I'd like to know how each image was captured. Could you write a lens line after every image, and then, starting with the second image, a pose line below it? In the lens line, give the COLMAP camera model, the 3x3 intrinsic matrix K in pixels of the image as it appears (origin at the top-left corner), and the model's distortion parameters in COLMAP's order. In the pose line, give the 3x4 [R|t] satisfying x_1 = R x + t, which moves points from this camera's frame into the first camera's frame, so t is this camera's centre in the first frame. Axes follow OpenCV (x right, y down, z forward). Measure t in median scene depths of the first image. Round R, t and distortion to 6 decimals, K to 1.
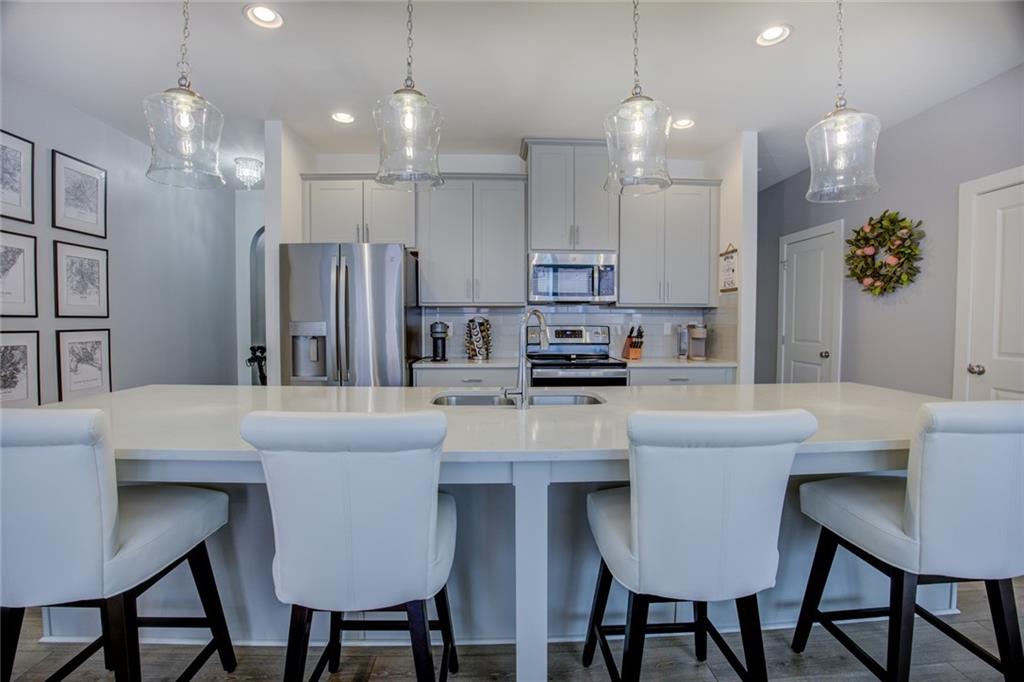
lens RADIAL K [[466.5, 0, 515.7], [0, 466.5, 339.9], [0, 0, 1]] dist [-0.046219, 0.007741]
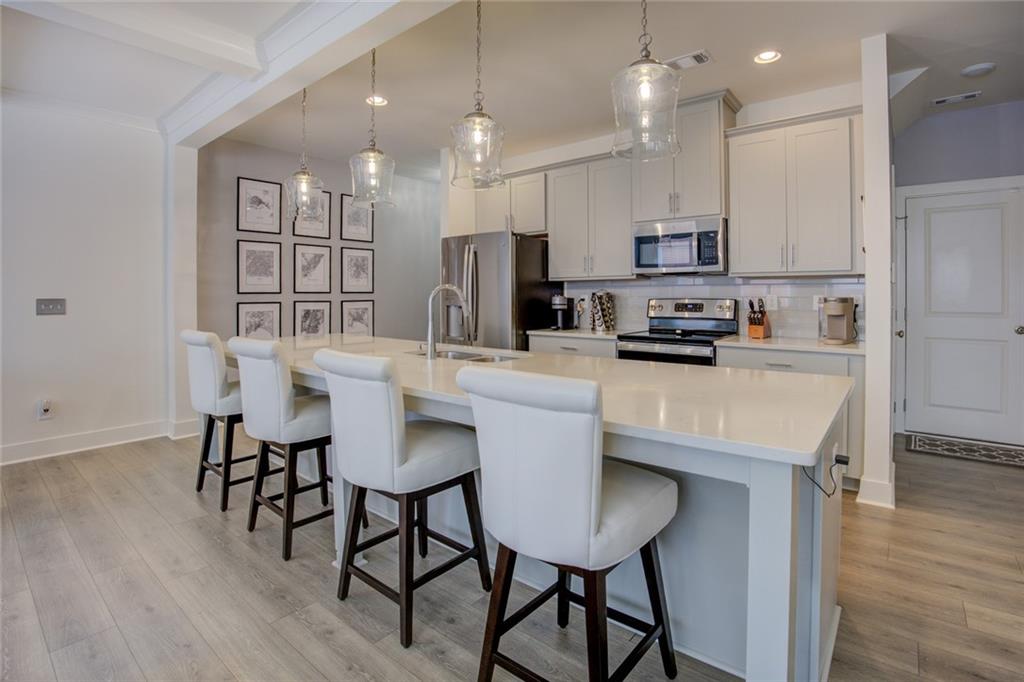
lens RADIAL K [[538.1, 0, 527.5], [0, 538.1, 284.4], [0, 0, 1]] dist [-0.020469, -0.000325]
pose [[0.734742, -0.016510, -0.678146, 0.667162], [-0.019114, 0.998803, -0.045025, -0.004830], [0.678078, 0.046044, 0.733547, 0.003501]]
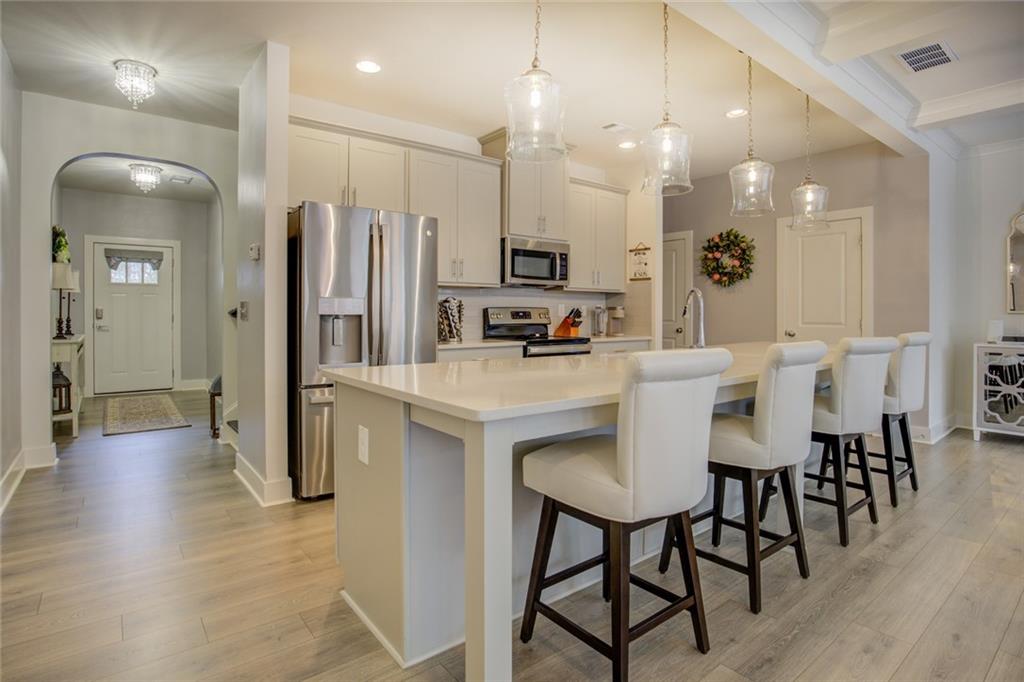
lens RADIAL K [[515.6, 0, 533.6], [0, 515.6, 313.2], [0, 0, 1]] dist [-0.030709, 0.001525]
pose [[0.807215, -0.000408, 0.590257, -0.617823], [0.021443, 0.999360, -0.028634, 0.019123], [-0.589868, 0.035771, 0.806707, 0.043647]]
